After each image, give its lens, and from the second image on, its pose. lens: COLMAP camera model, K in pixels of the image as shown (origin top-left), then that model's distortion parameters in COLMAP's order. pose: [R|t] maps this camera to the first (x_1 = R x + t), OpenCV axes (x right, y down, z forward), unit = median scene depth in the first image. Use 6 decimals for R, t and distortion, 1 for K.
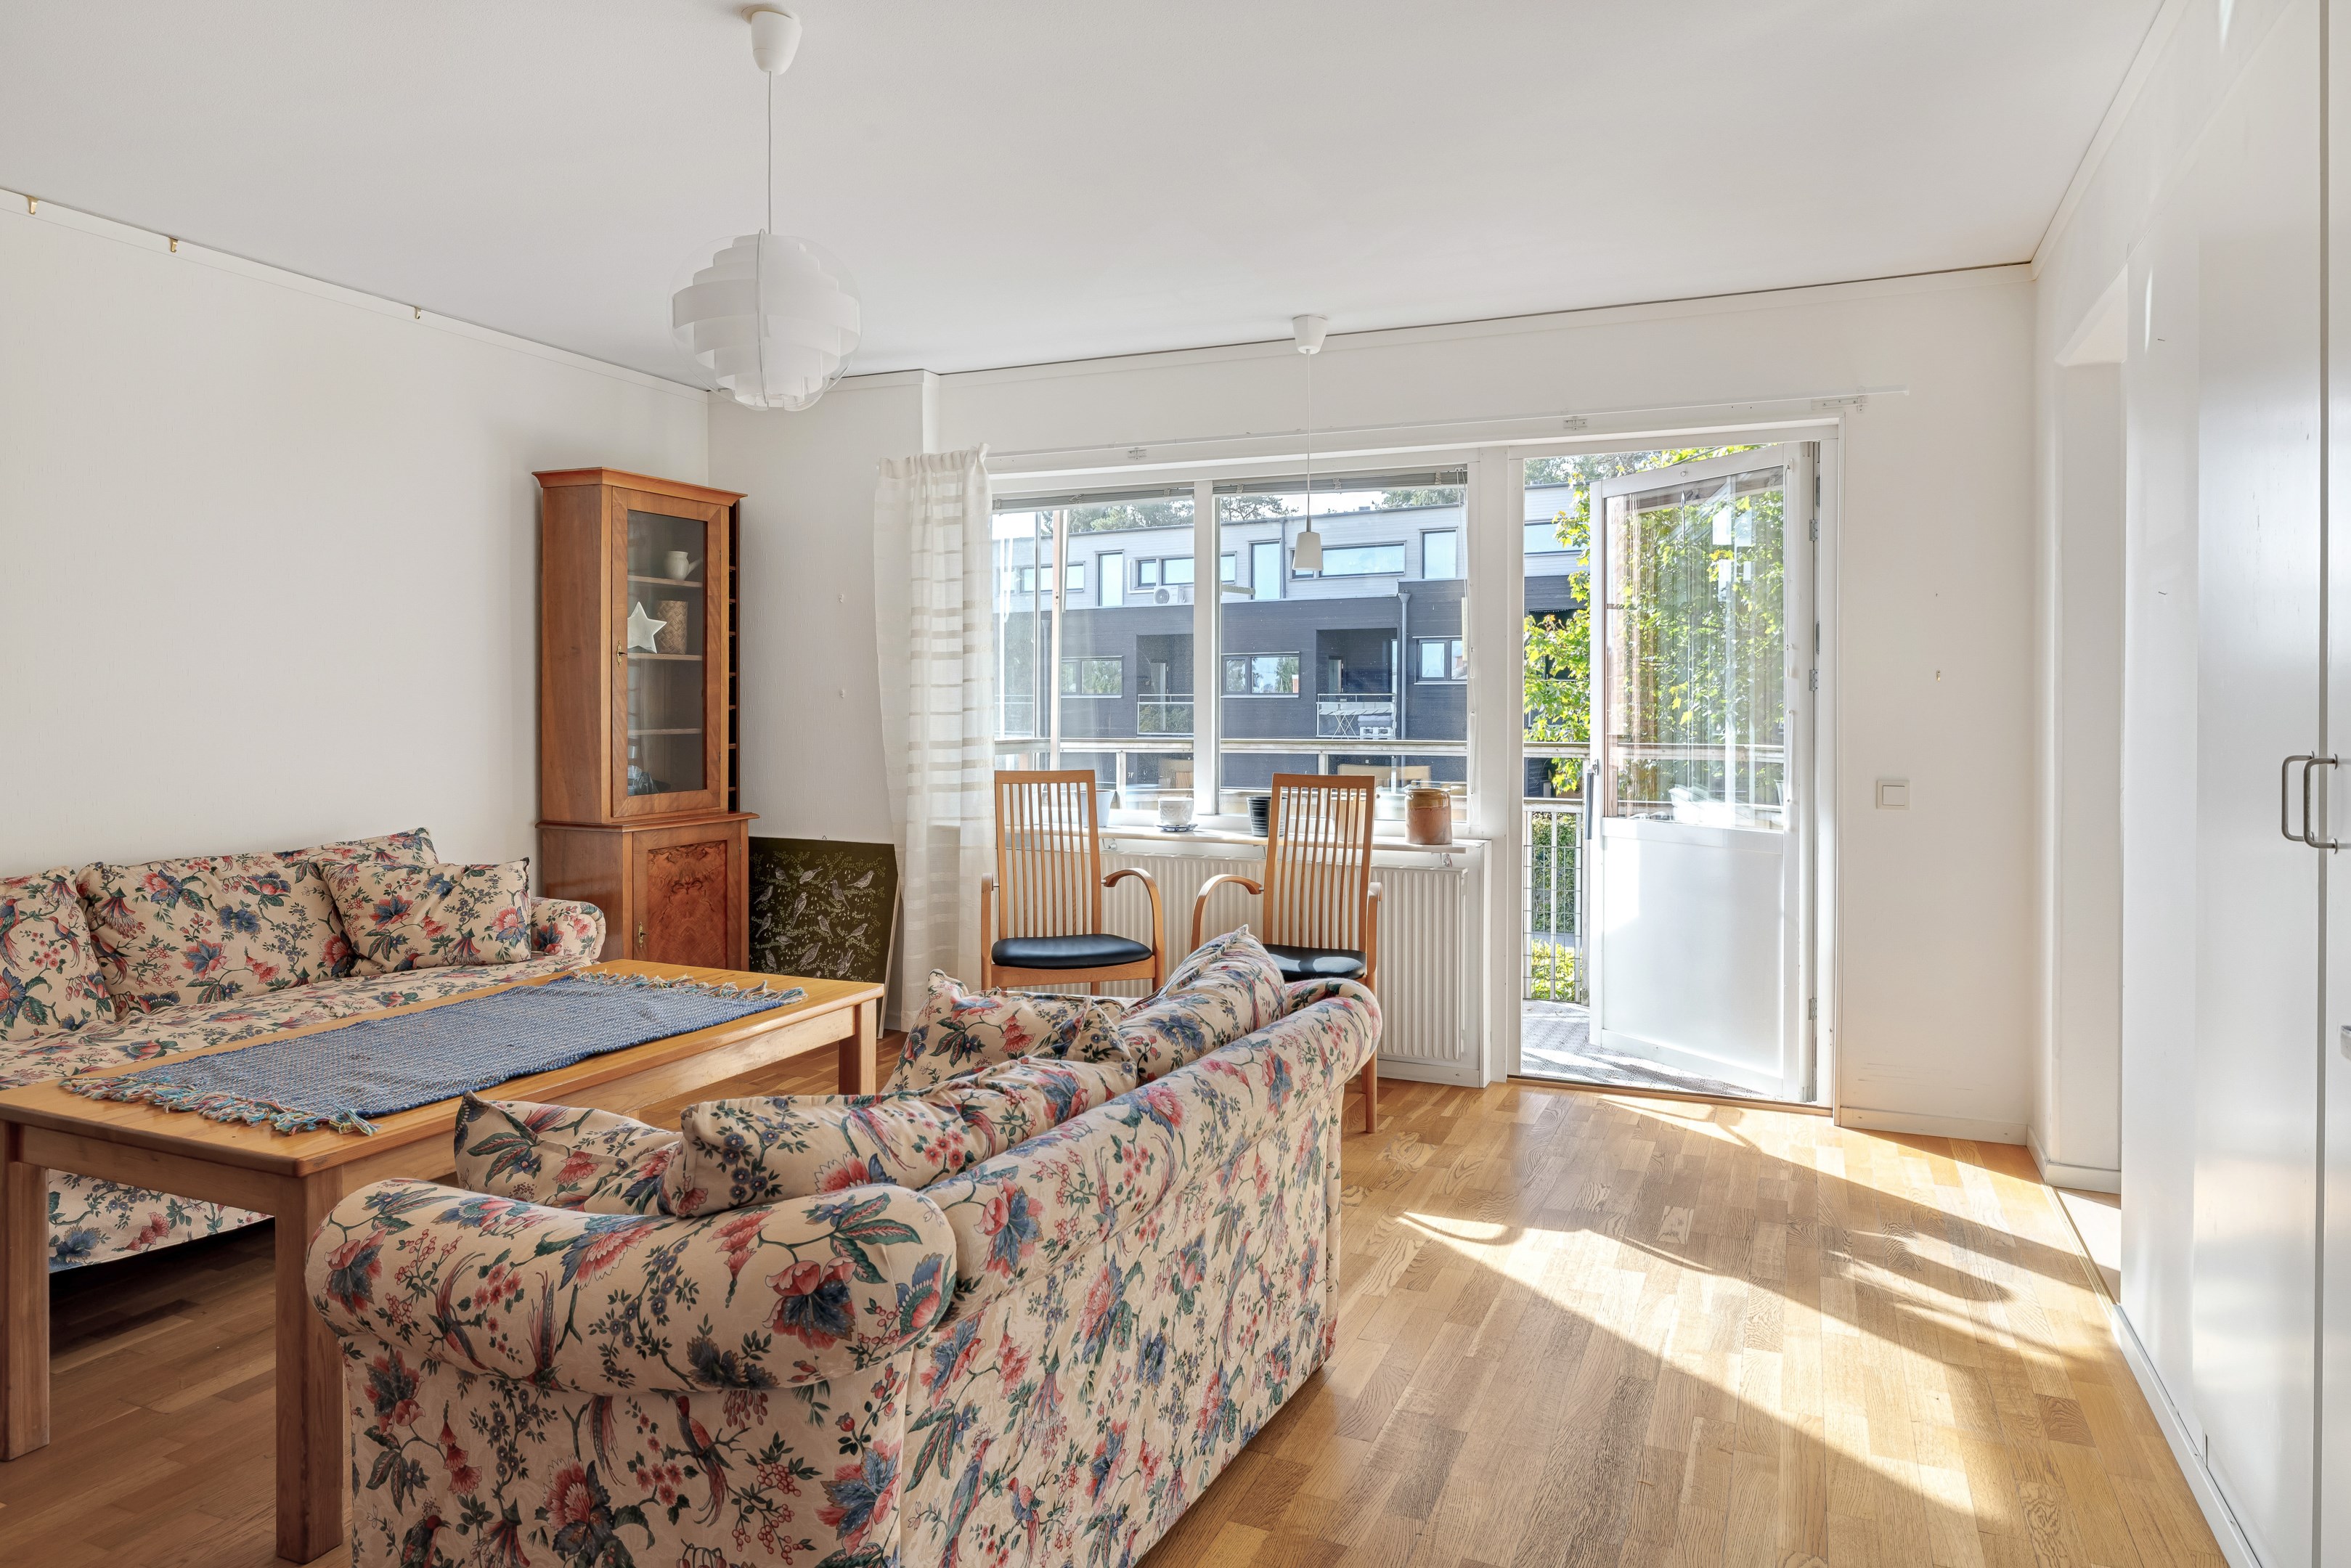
lens RADIAL K [[1375.7, 0, 1185.0], [0, 1375.7, 711.6], [0, 0, 1]] dist [0.000348, 0.011234]
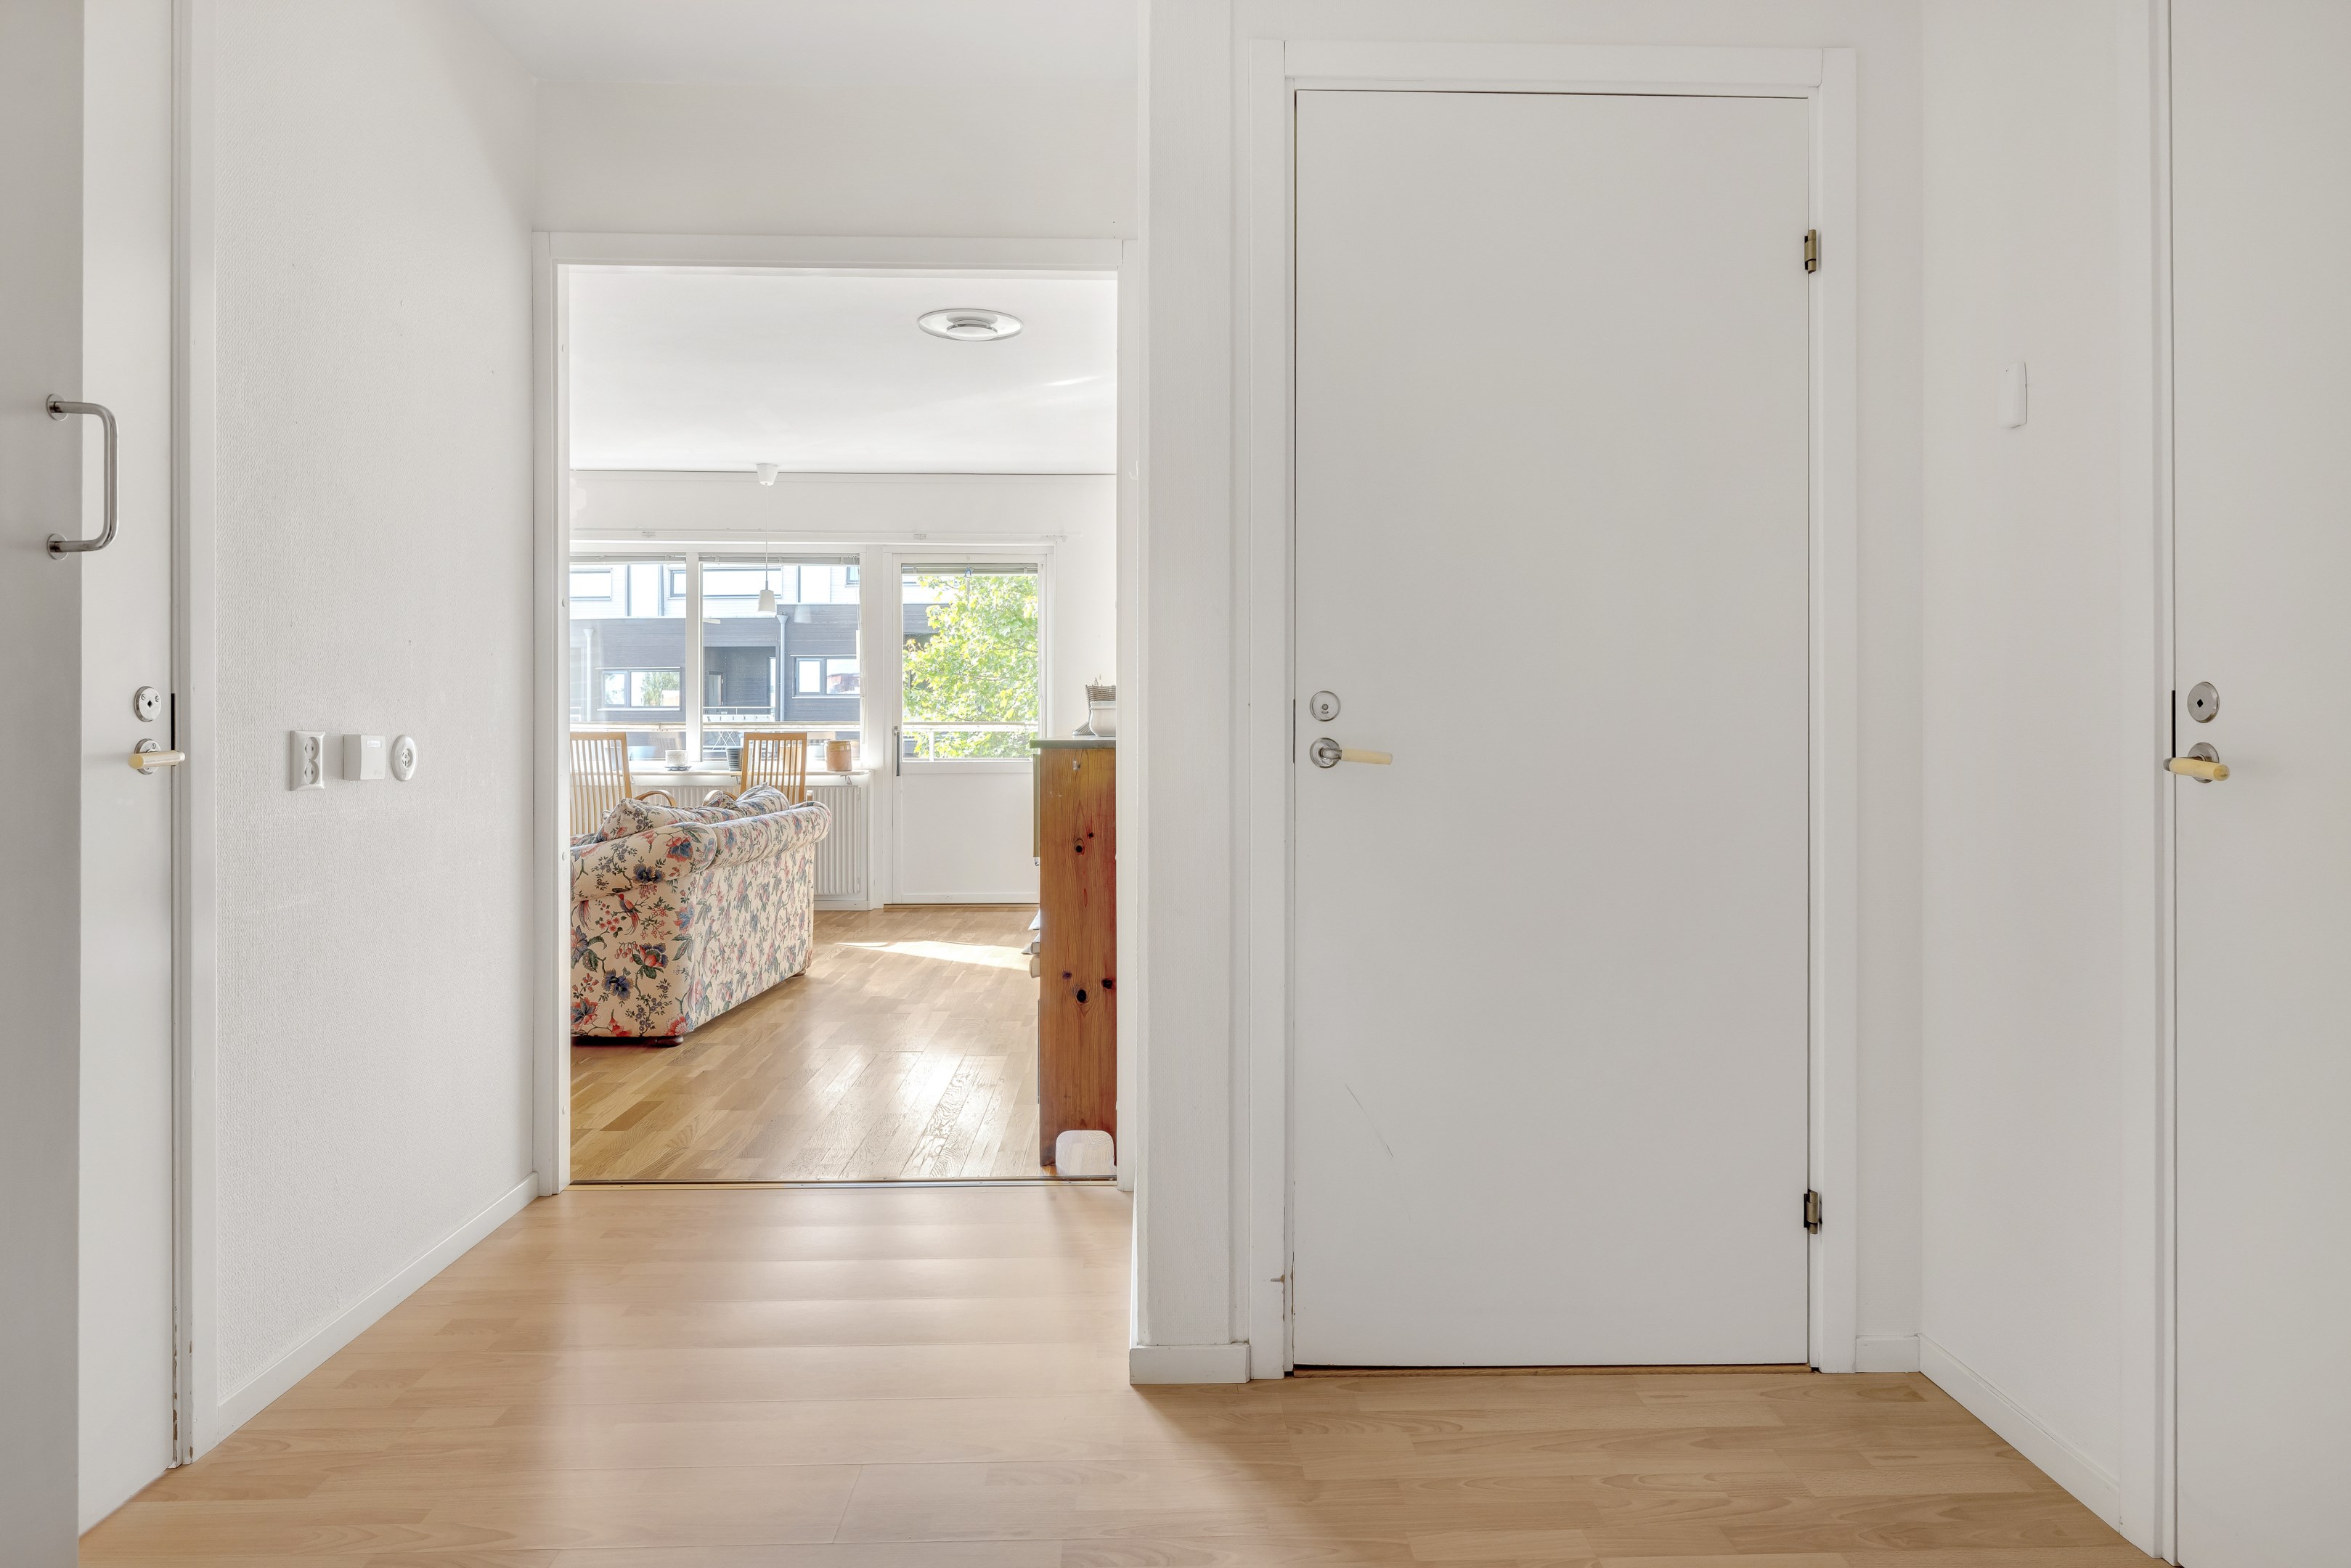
lens RADIAL K [[1375.7, 0, 1185.0], [0, 1375.7, 711.6], [0, 0, 1]] dist [0.000348, 0.011234]
pose [[0.899753, 0.001010, 0.436398, -0.446223], [0.005551, 0.999890, -0.013760, 0.111045], [-0.436364, 0.014803, 0.899648, -1.795473]]
